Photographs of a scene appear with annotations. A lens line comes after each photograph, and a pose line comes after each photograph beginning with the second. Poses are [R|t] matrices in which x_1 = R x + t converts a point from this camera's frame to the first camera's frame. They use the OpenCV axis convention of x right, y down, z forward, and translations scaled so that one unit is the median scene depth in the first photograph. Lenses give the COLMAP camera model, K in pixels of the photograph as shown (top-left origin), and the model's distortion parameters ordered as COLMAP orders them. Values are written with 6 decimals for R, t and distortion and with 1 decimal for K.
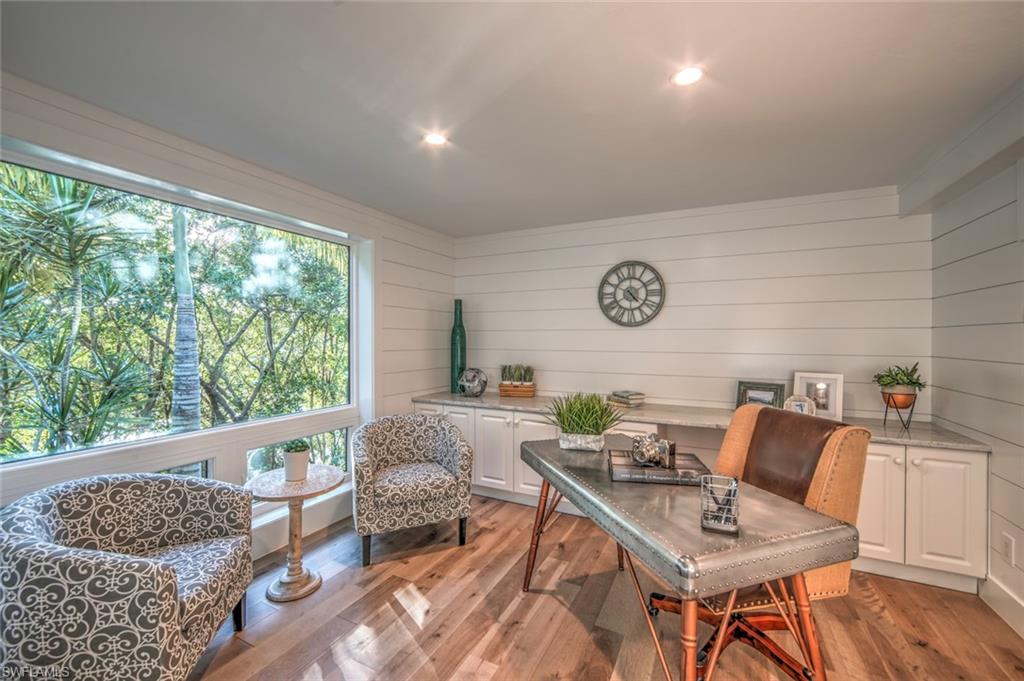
lens RADIAL K [[410.4, 0, 512.6], [0, 410.4, 341.8], [0, 0, 1]] dist [-0.010175, 0.000500]
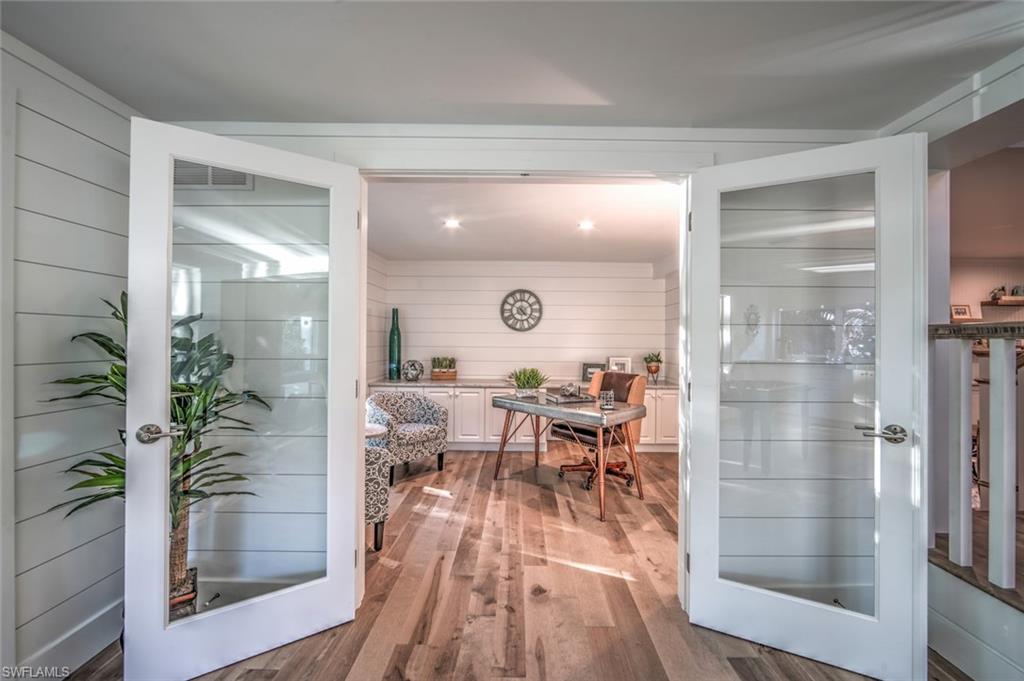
lens RADIAL K [[410.4, 0, 514.7], [0, 410.4, 337.5], [0, 0, 1]] dist [-0.010175, 0.000500]
pose [[0.901807, 0.005021, 0.432109, -0.429382], [-0.001936, 0.999969, -0.007578, -0.001124], [-0.432134, 0.005998, 0.901789, -0.422946]]
